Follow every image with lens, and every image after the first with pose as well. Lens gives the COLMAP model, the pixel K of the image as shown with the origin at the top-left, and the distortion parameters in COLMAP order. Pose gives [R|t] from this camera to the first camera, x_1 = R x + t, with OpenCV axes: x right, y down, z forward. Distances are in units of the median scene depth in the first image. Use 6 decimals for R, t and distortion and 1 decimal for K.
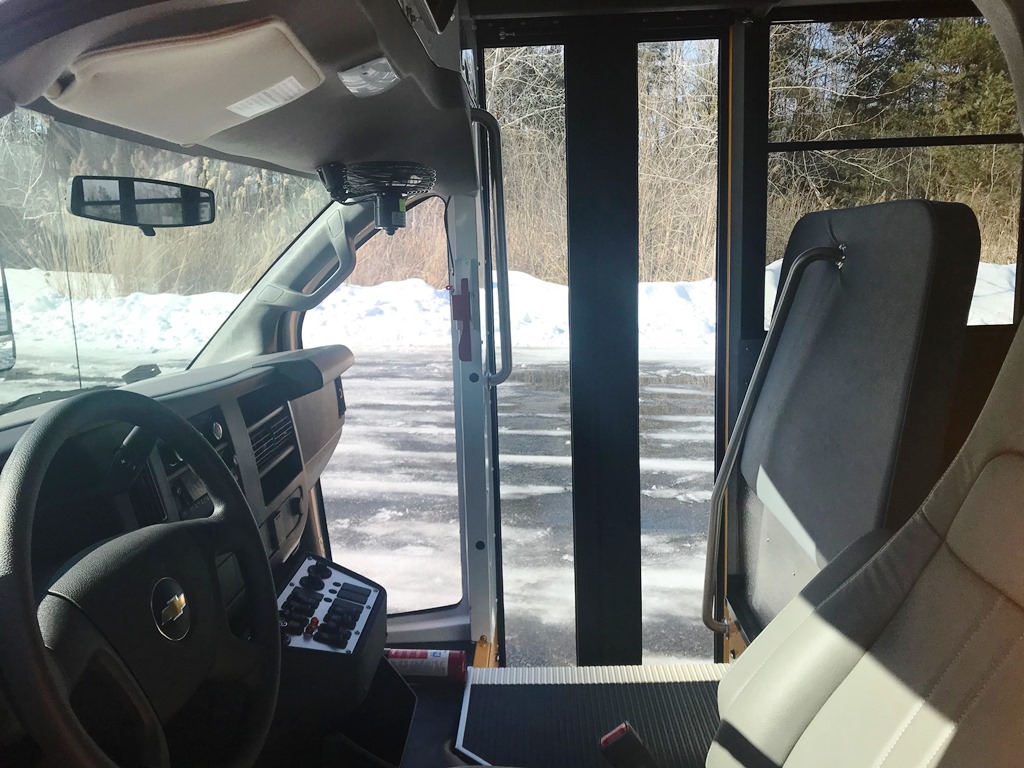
lens RADIAL K [[836.0, 0, 512.0], [0, 836.0, 384.0], [0, 0, 1]] dist [0.064001, -0.140389]
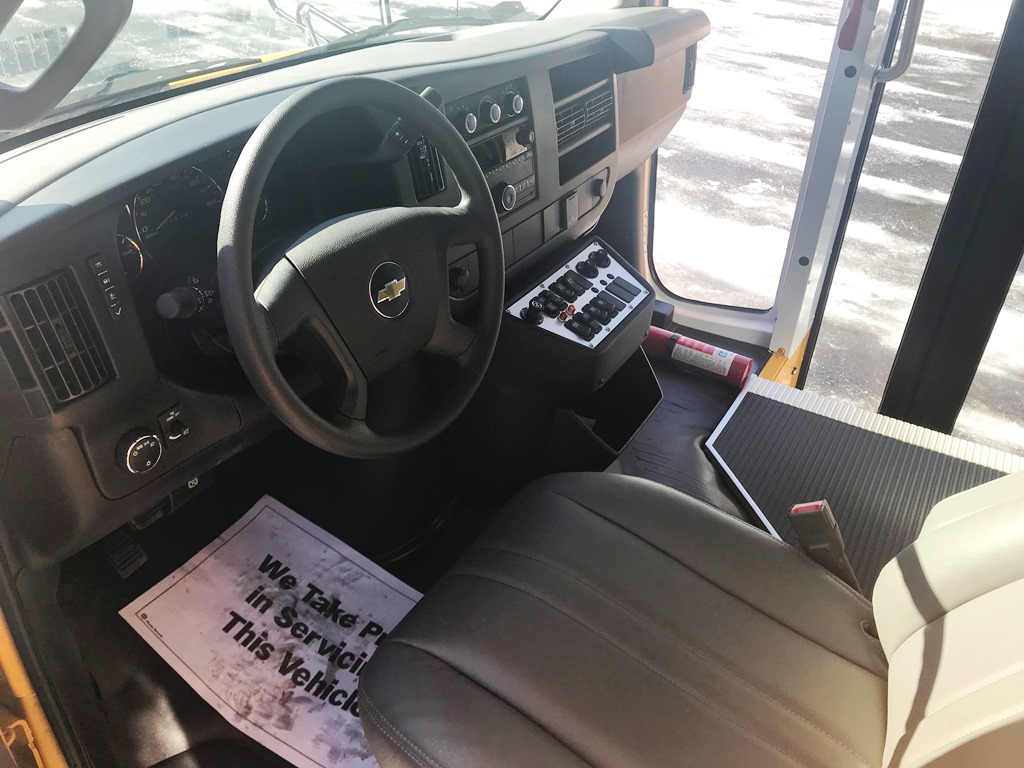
lens RADIAL K [[836.0, 0, 512.0], [0, 836.0, 384.0], [0, 0, 1]] dist [0.064001, -0.140389]
pose [[0.872176, 0.318844, -0.371008, 0.096902], [-0.139946, 0.889338, 0.435307, -0.065945], [0.468746, -0.327743, 0.820281, 0.050619]]
